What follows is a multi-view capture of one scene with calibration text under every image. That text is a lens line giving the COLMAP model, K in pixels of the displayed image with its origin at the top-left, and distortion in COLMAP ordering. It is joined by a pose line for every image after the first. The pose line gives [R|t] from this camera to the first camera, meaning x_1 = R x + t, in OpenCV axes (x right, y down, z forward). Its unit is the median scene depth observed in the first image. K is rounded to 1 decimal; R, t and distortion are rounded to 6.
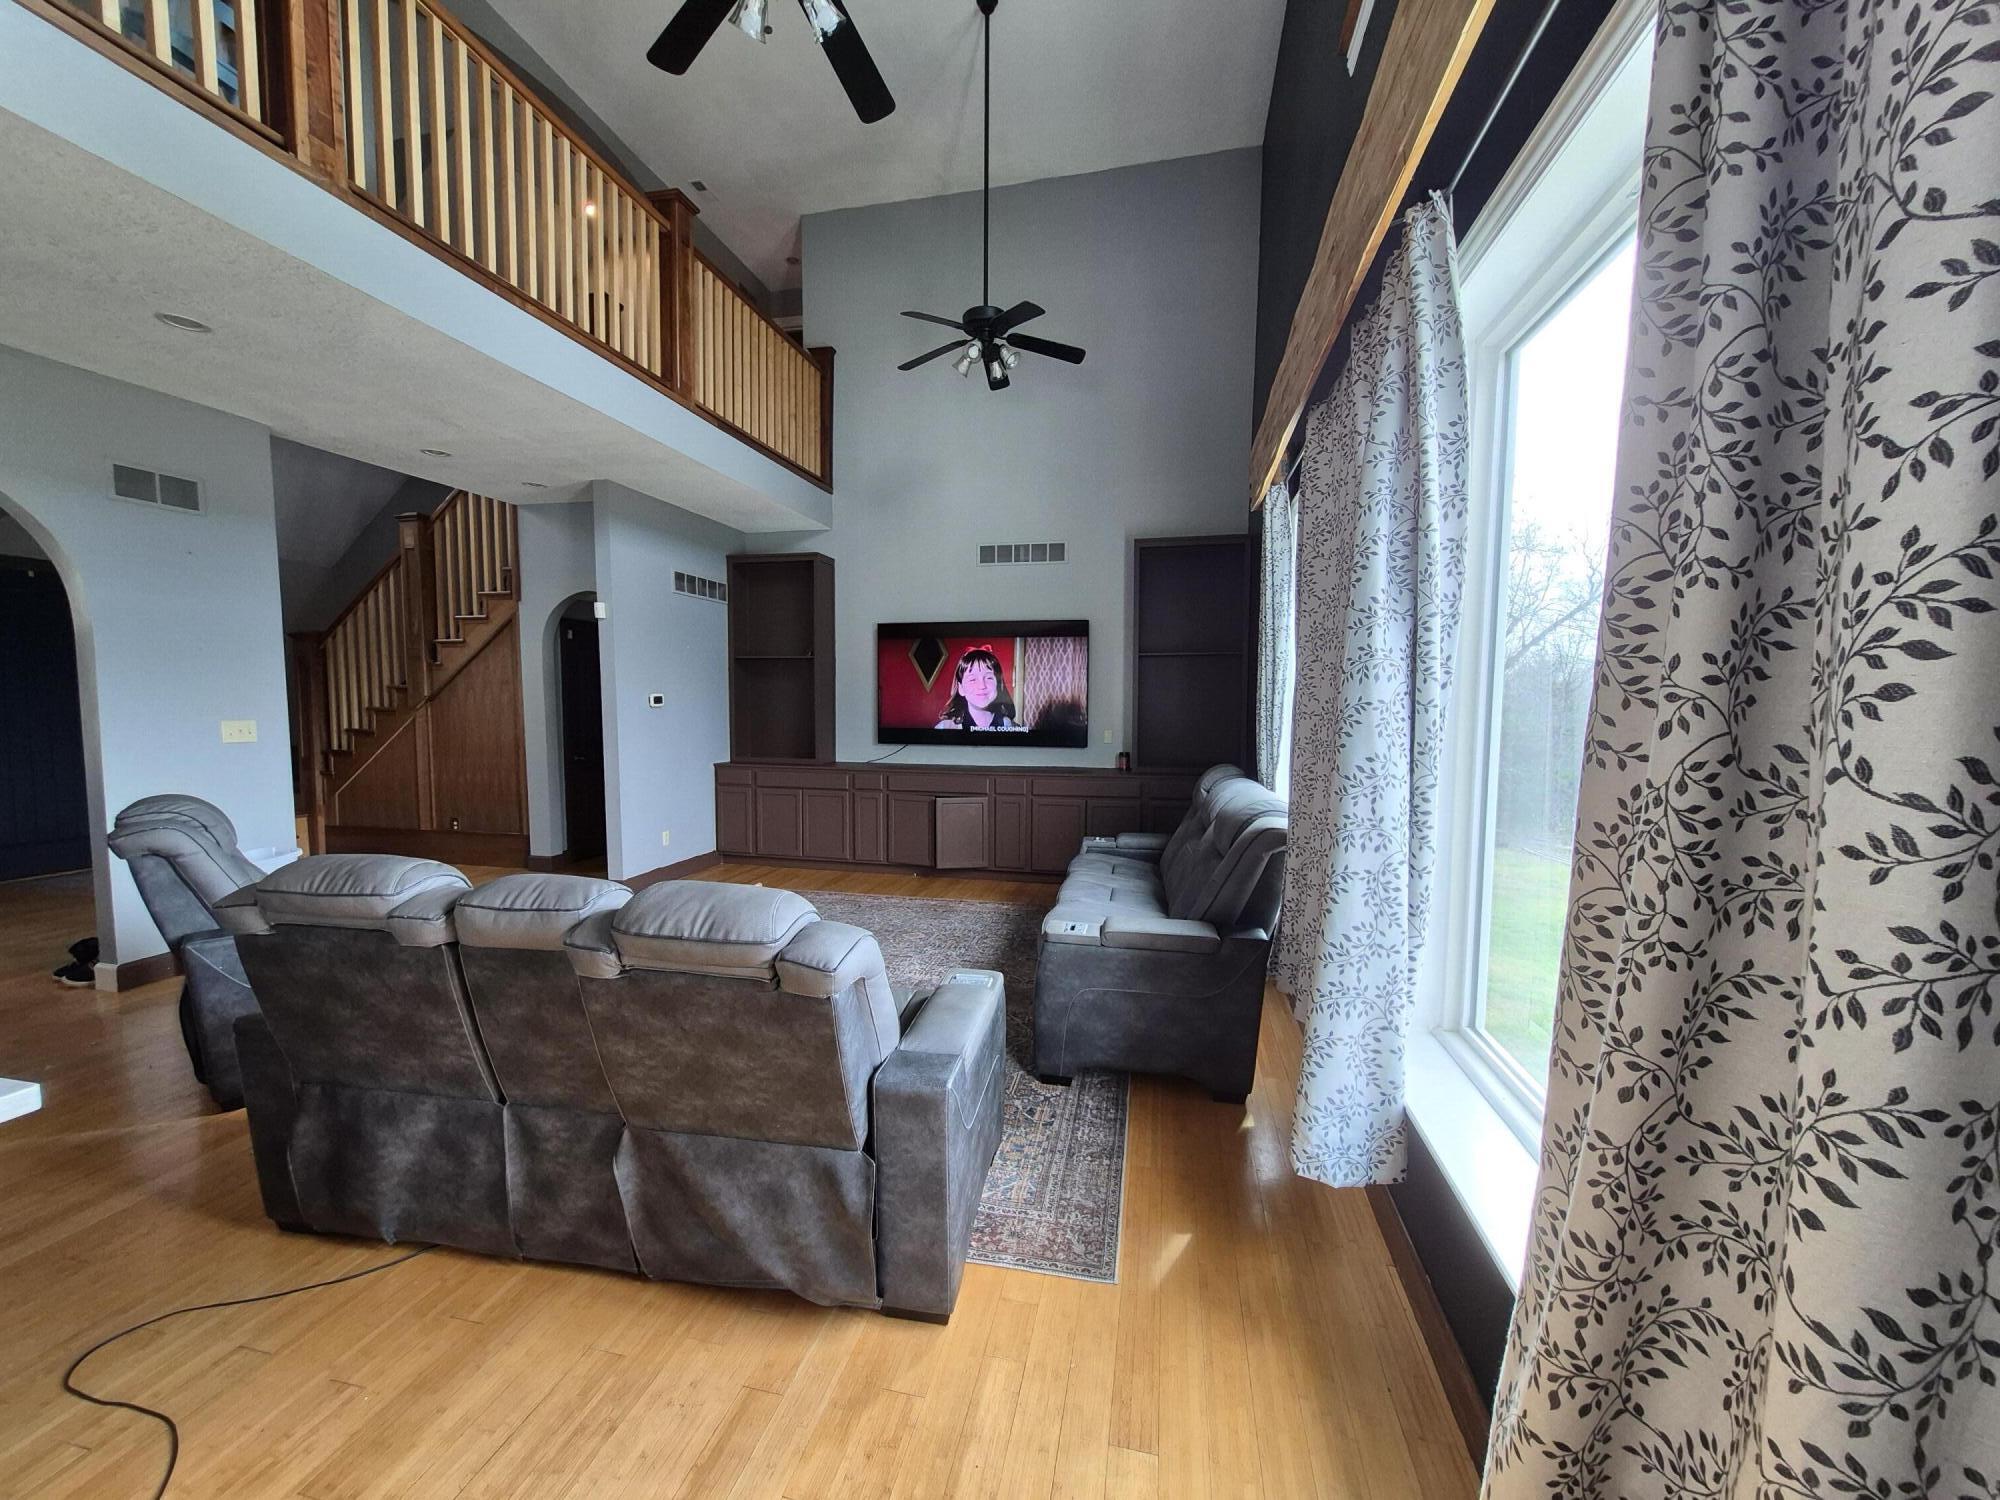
lens RADIAL K [[779.5, 0, 1001.6], [0, 779.5, 757.2], [0, 0, 1]] dist [-0.002123, 0.002478]
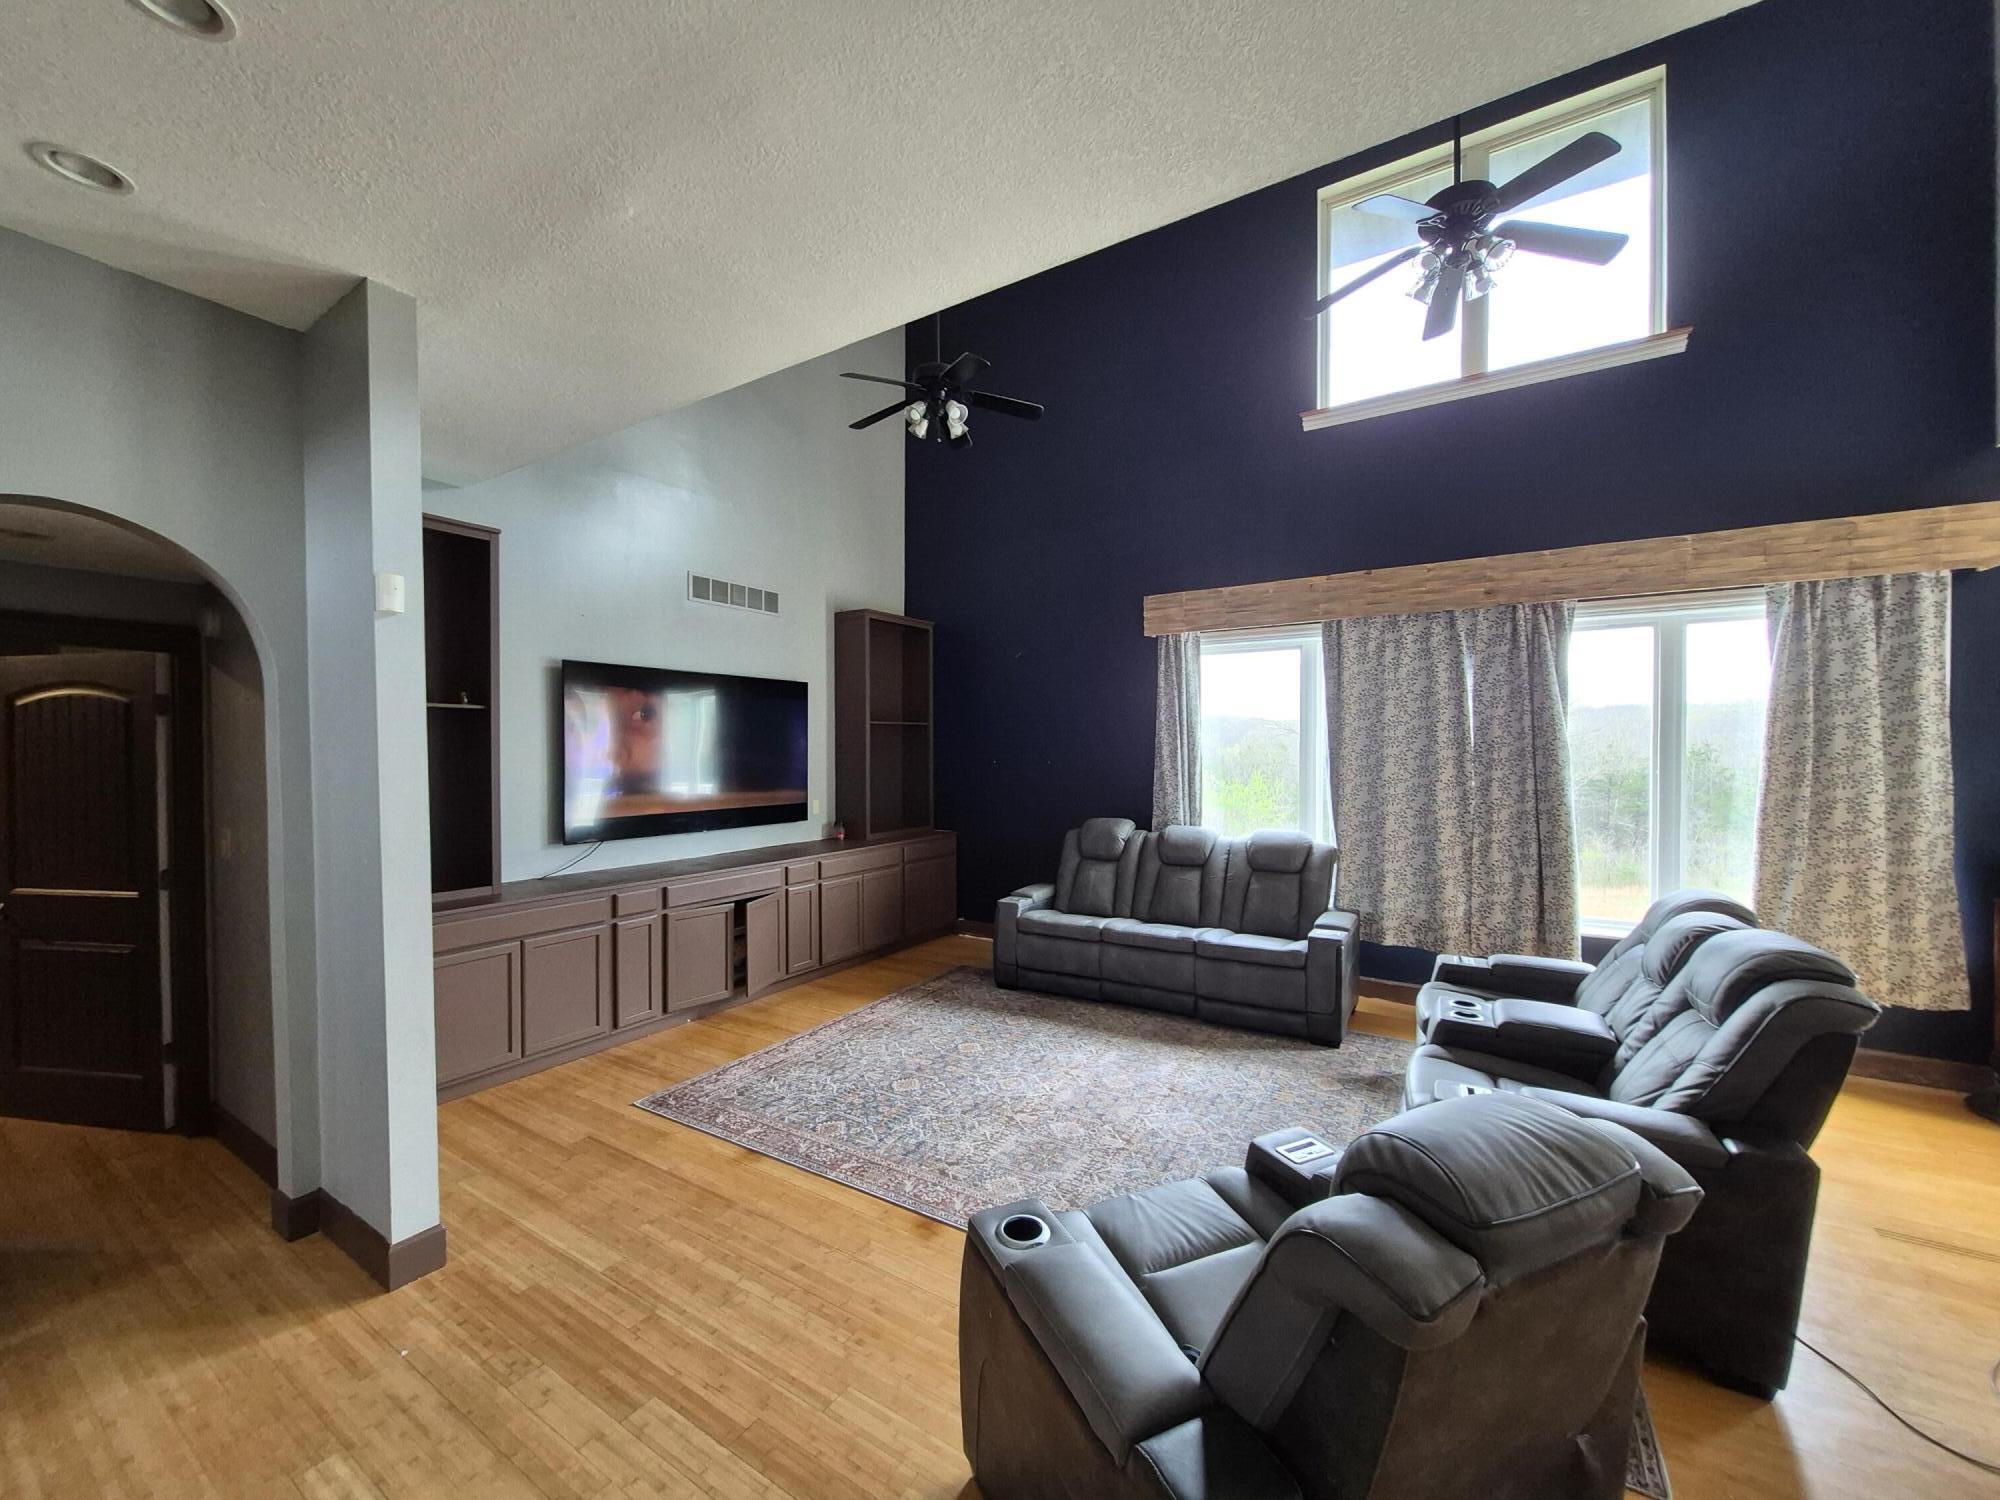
lens RADIAL K [[779.5, 0, 997.5], [0, 779.5, 754.6], [0, 0, 1]] dist [-0.002123, 0.002478]
pose [[0.351652, -0.012214, 0.936051, -0.664732], [0.068313, 0.997584, -0.012647, -0.062785], [-0.933635, 0.068391, 0.351637, 0.463921]]
